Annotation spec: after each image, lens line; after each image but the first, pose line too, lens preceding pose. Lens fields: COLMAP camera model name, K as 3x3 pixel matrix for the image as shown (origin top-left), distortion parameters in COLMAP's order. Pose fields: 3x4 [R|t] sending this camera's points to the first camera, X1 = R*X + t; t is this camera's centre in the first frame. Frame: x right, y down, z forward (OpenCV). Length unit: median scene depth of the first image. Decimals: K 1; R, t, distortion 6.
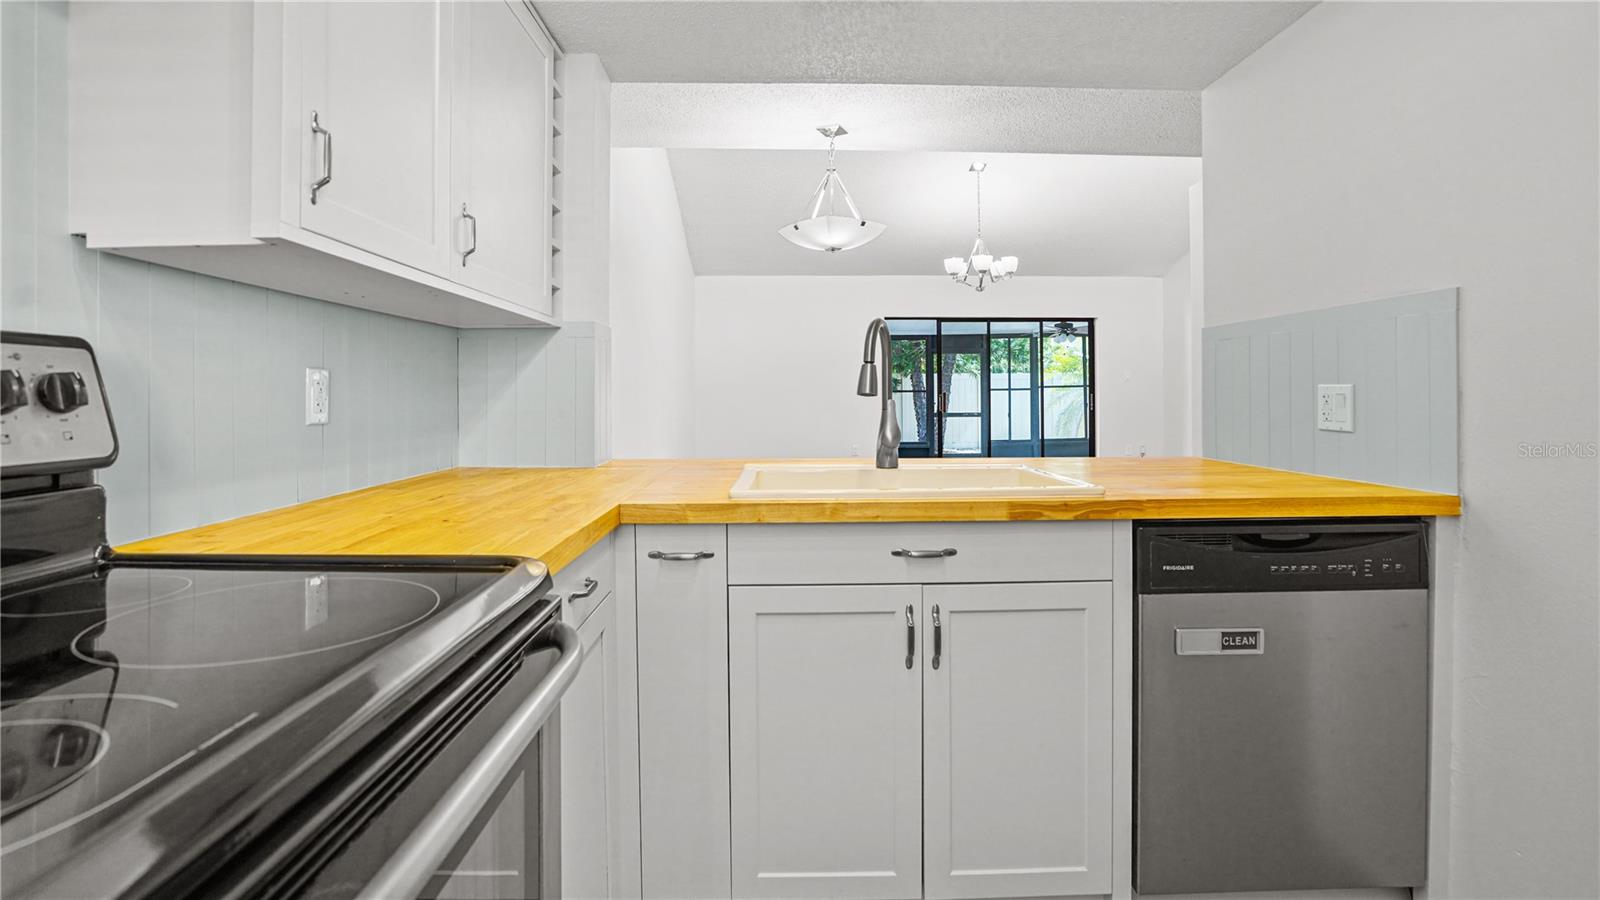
lens RADIAL K [[743.5, 0, 794.1], [0, 743.5, 398.7], [0, 0, 1]] dist [-0.044177, 0.000115]
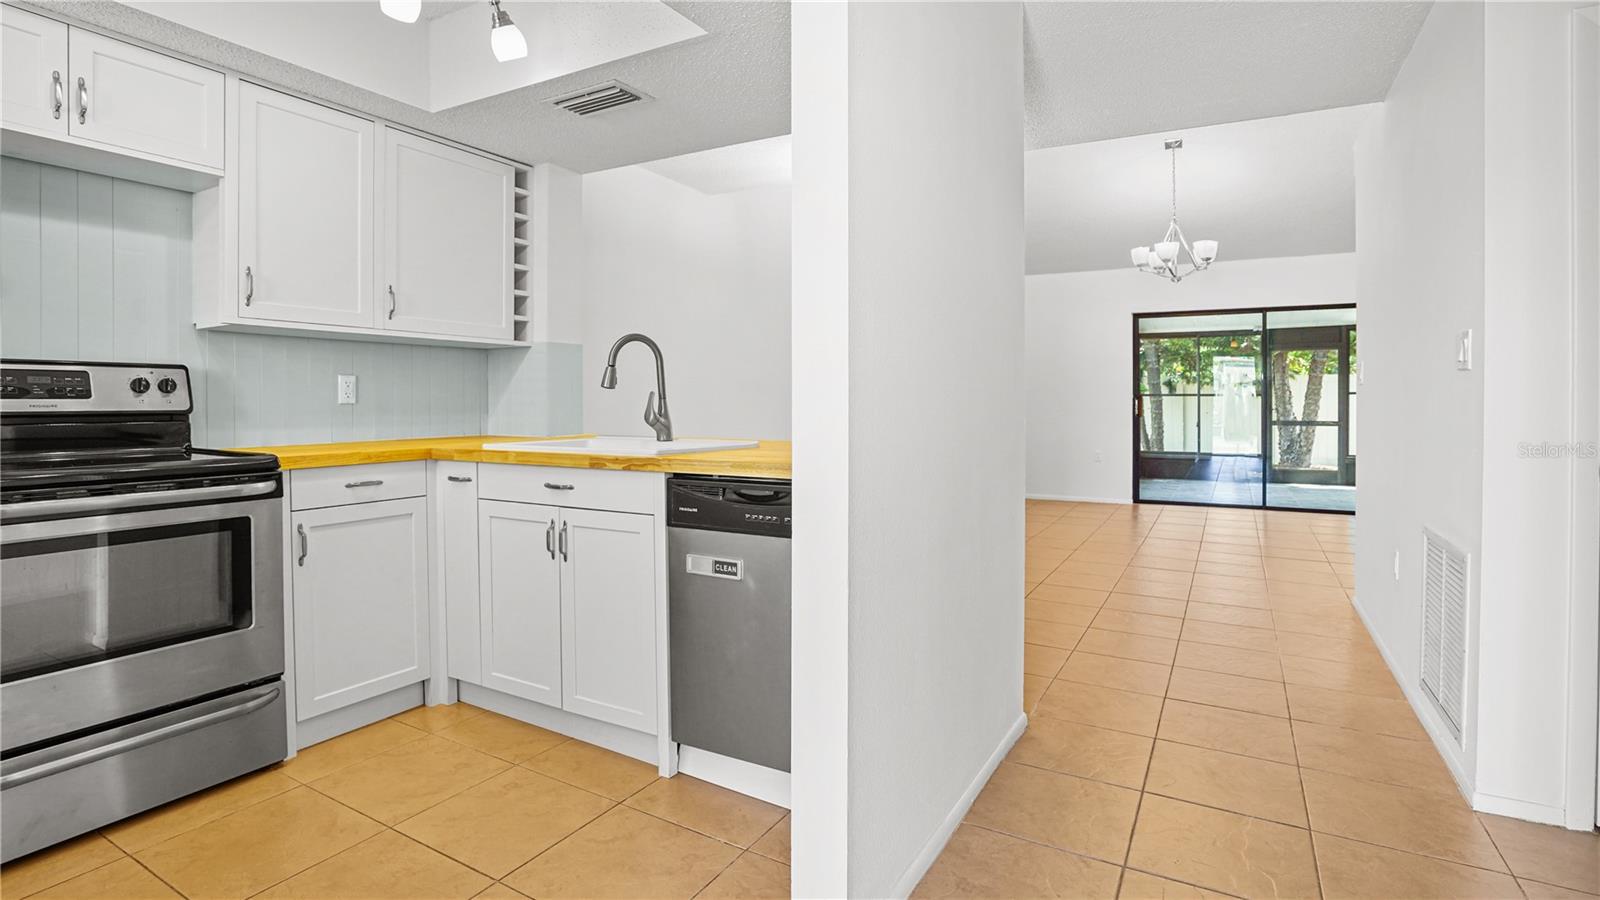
lens RADIAL K [[764.7, 0, 791.3], [0, 764.7, 418.6], [0, 0, 1]] dist [-0.044560, 0.000118]
pose [[0.863324, 0.013360, -0.504472, 1.411934], [-0.004664, 0.999818, 0.018497, 0.032176], [0.504628, -0.013616, 0.863230, -0.141577]]
